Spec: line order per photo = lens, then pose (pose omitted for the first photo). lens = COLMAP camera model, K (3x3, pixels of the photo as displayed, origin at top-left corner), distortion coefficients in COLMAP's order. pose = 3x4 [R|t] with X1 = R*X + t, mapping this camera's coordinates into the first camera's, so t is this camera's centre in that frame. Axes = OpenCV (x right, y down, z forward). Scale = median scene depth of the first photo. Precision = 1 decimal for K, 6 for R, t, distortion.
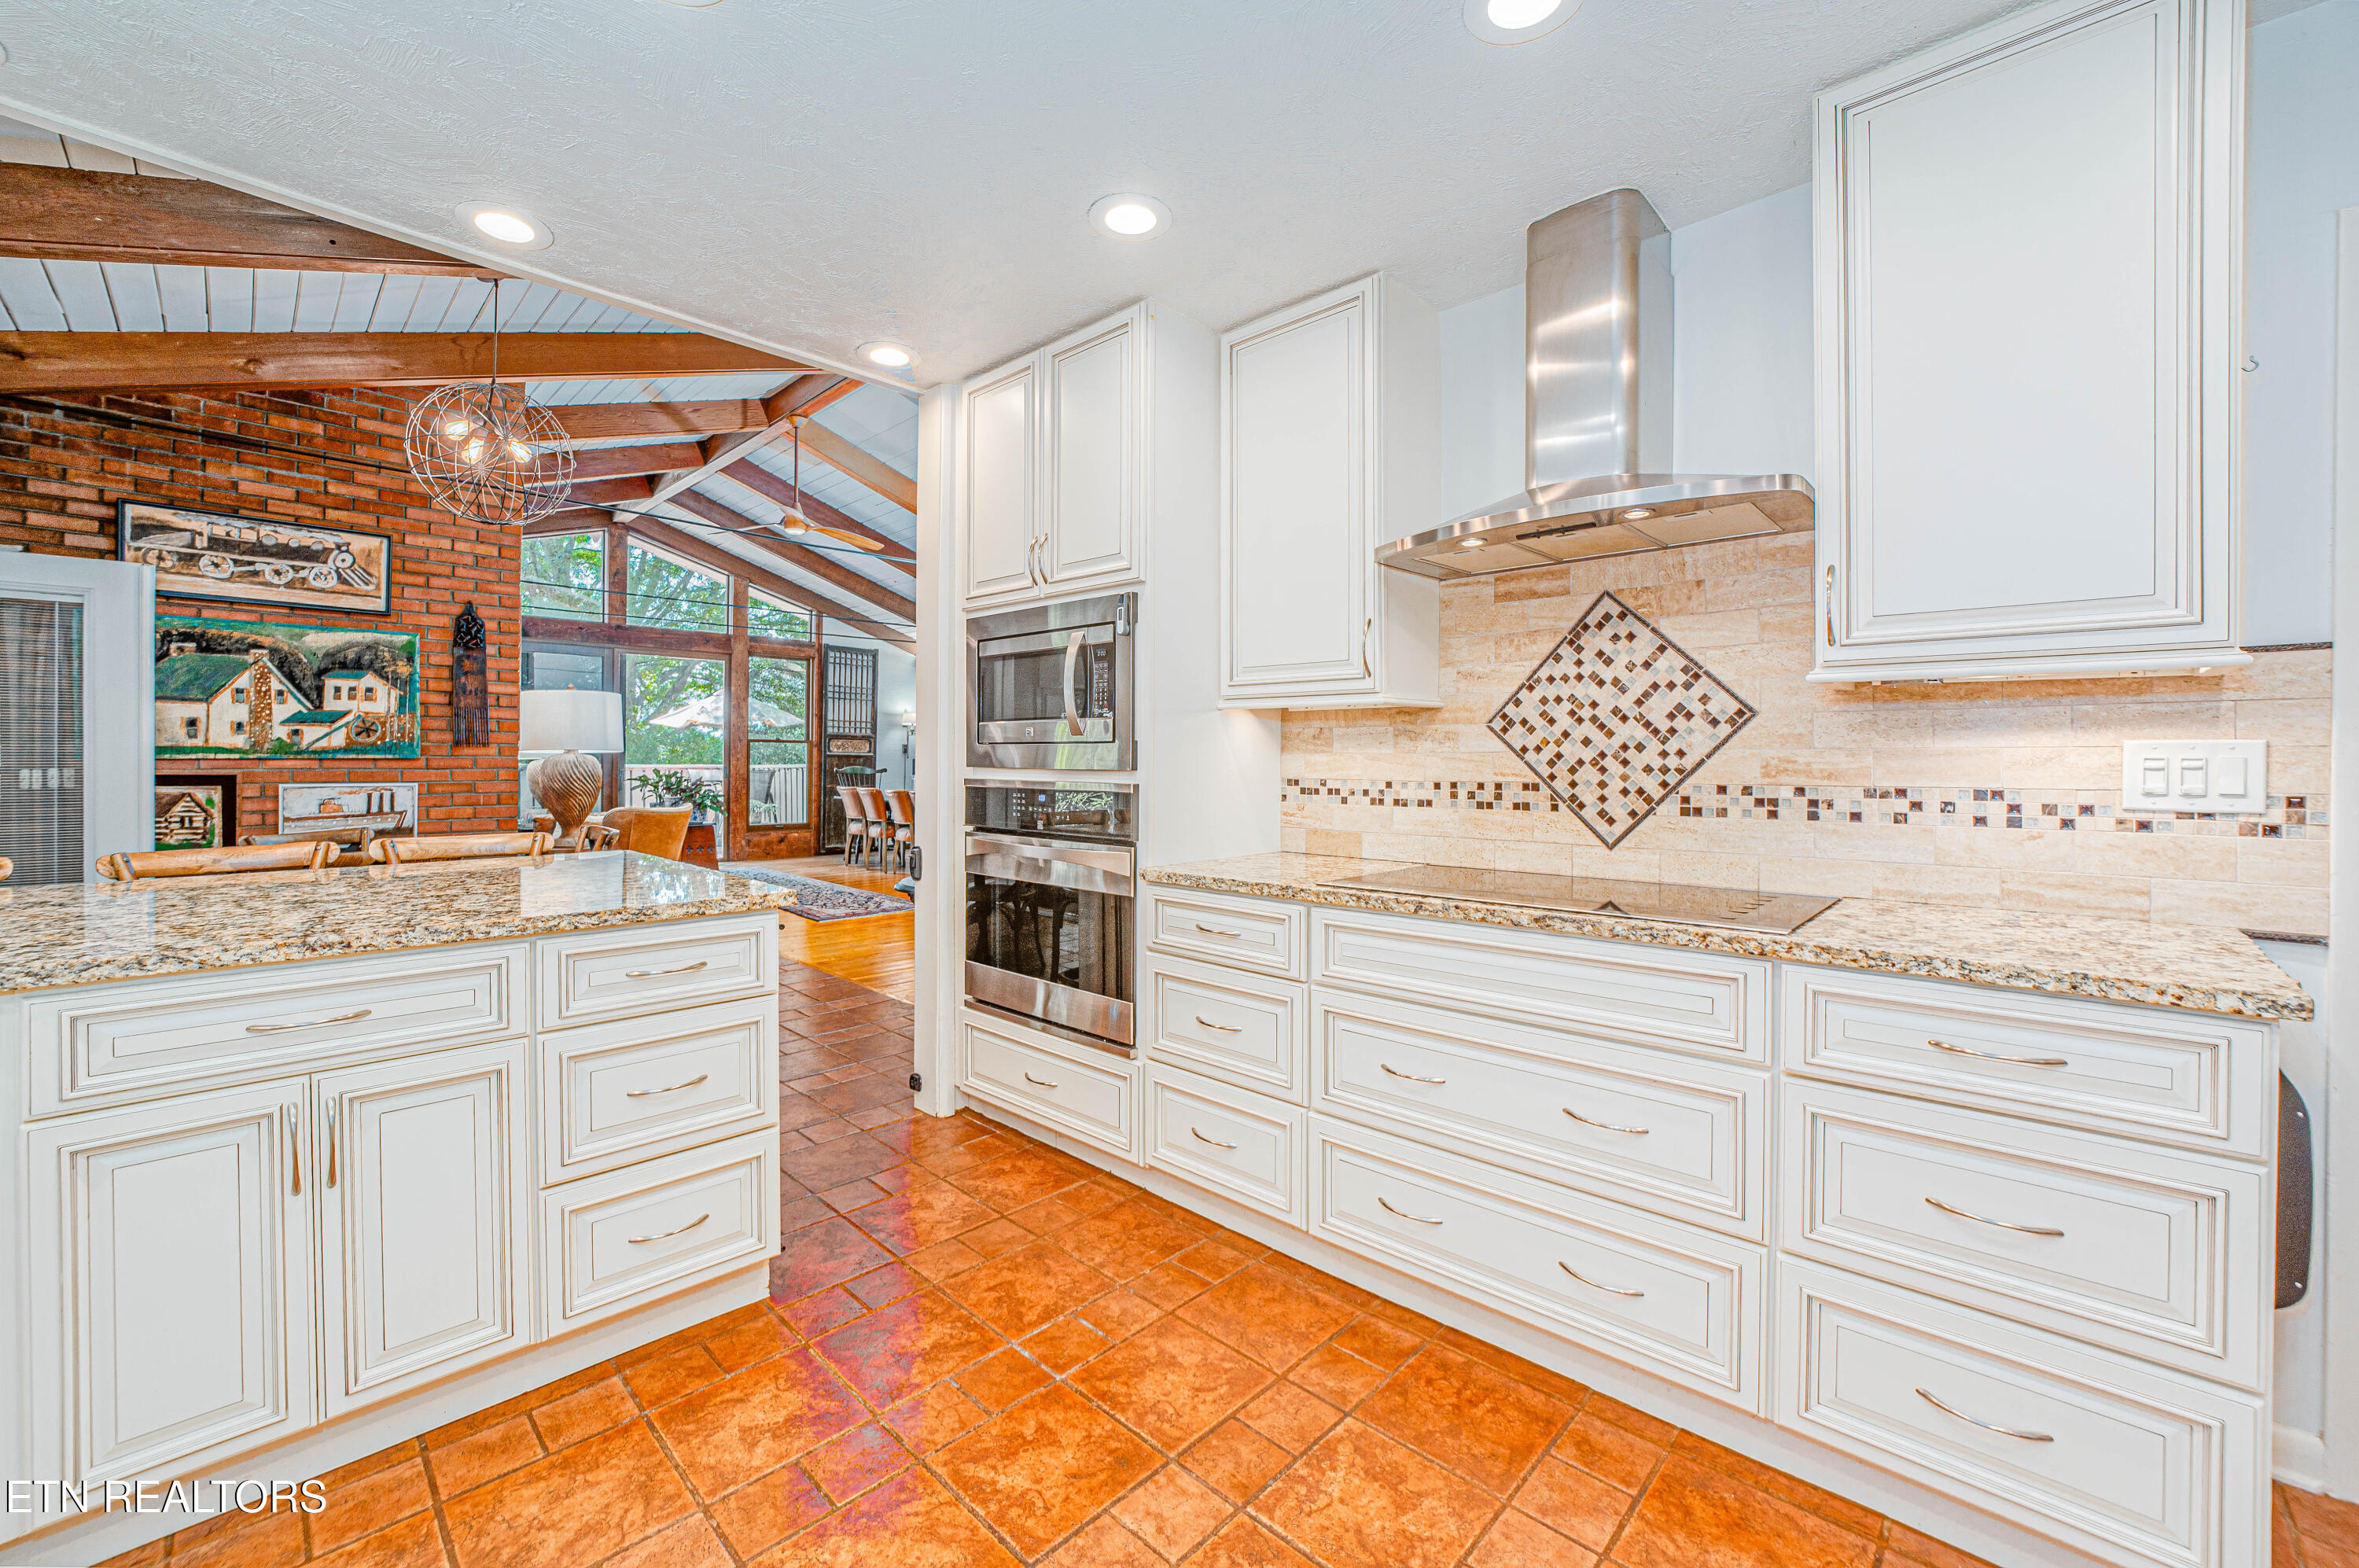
lens RADIAL K [[942.5, 0, 1192.2], [0, 942.5, 764.3], [0, 0, 1]] dist [-0.023723, 0.004530]
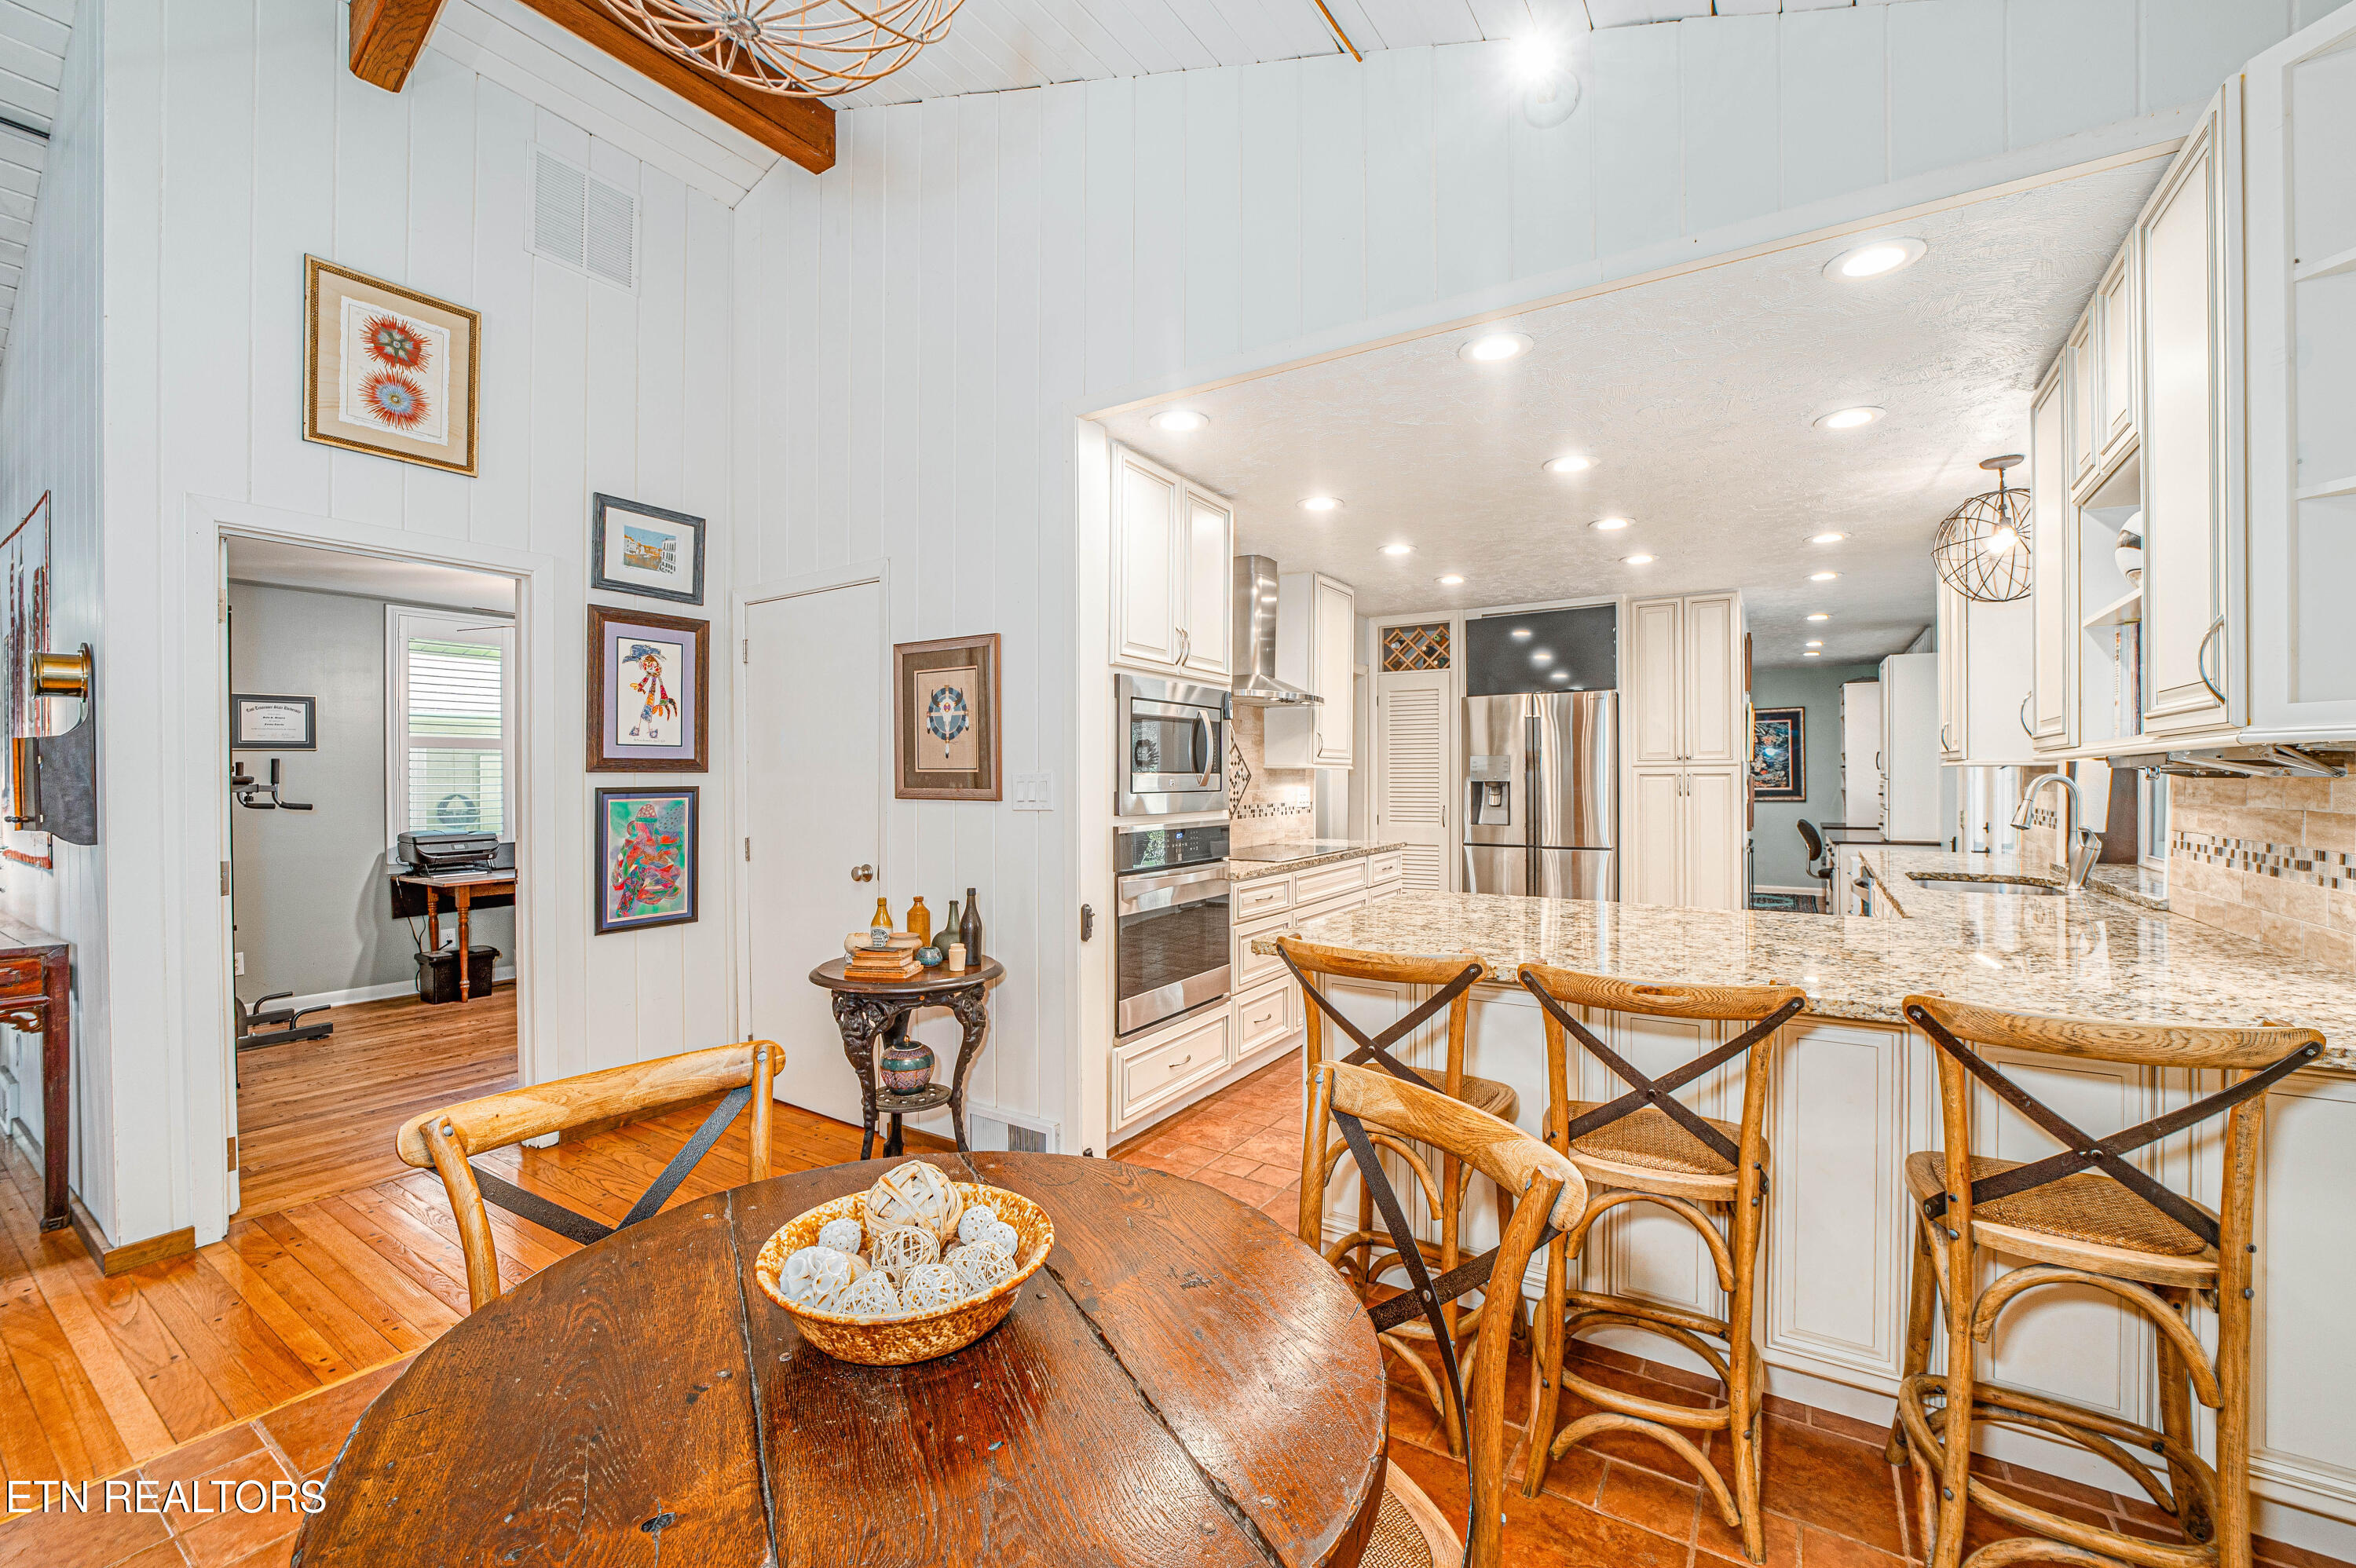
lens RADIAL K [[941.2, 0, 1176.7], [0, 941.2, 780.6], [0, 0, 1]] dist [-0.023723, 0.004530]
pose [[-0.192362, -0.005096, 0.981311, -0.899800], [0.006943, 0.999954, 0.006554, -0.029978], [-0.981299, 0.008074, -0.192318, 0.807330]]
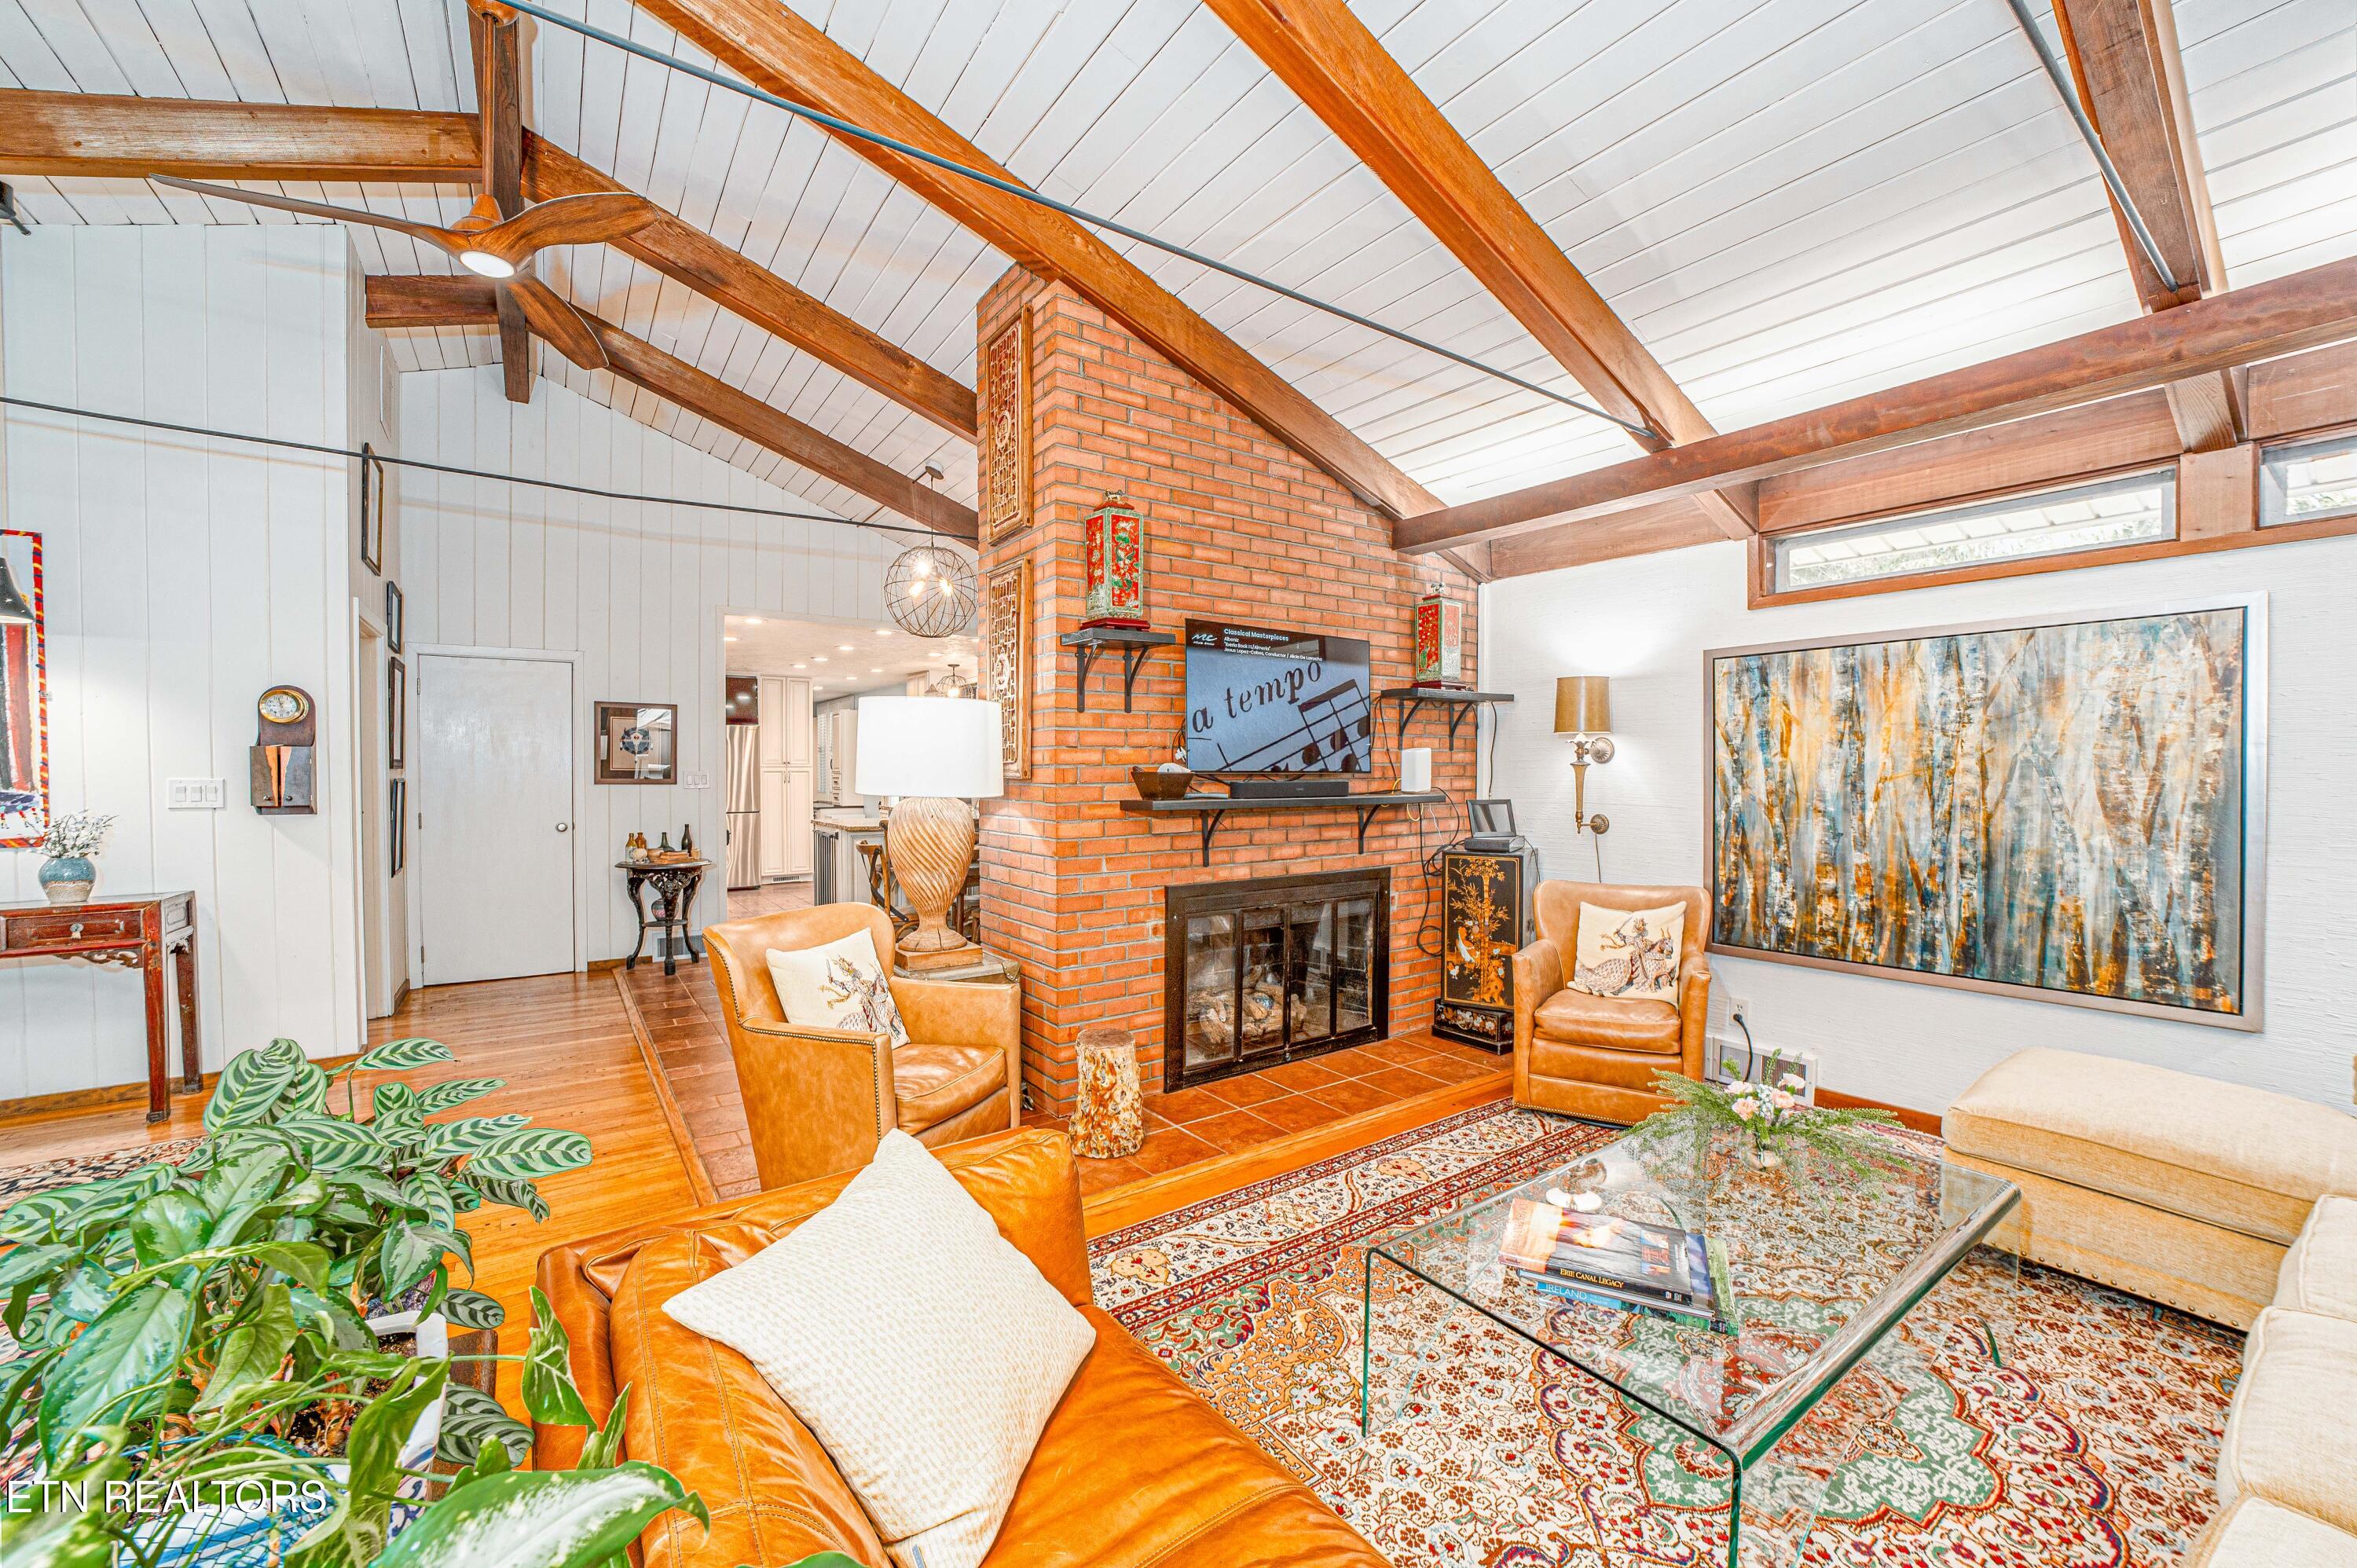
lens RADIAL K [[941.6, 0, 1166.8], [0, 941.6, 783.2], [0, 0, 1]] dist [-0.023723, 0.004530]
pose [[-0.981522, -0.002004, 0.191337, -1.229085], [0.001700, 0.999814, 0.019191, -0.040334], [-0.191340, 0.019161, -0.981337, 2.166943]]
